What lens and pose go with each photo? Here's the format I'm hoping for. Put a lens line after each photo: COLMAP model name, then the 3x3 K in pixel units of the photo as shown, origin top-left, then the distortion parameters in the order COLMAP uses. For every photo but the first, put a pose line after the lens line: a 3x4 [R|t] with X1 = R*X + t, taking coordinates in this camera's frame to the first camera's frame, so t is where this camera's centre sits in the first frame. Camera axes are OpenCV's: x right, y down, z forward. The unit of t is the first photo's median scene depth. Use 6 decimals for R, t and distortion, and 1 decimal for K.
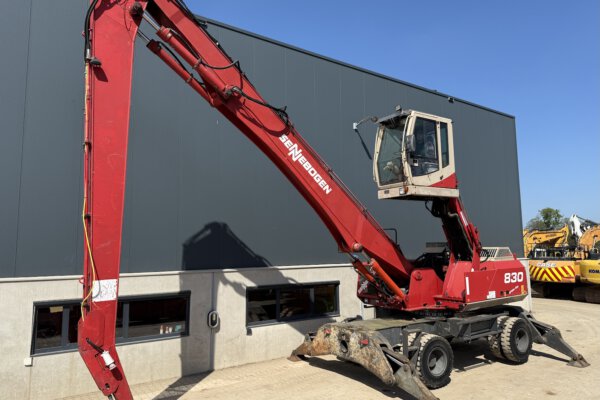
lens RADIAL K [[428.1, 0, 300.0], [0, 428.1, 200.0], [0, 0, 1]] dist [0.093139, -0.112851]
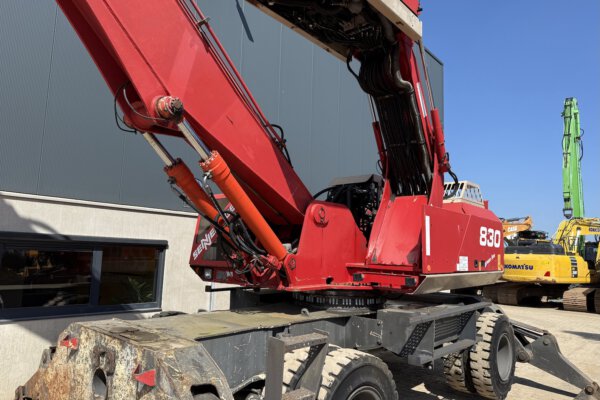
lens RADIAL K [[428.1, 0, 300.0], [0, 428.1, 200.0], [0, 0, 1]] dist [0.093139, -0.112851]
pose [[0.968799, 0.076530, 0.235738, 0.146811], [-0.073606, 0.997062, -0.021191, 0.170795], [-0.236667, 0.003179, 0.971586, 0.573136]]
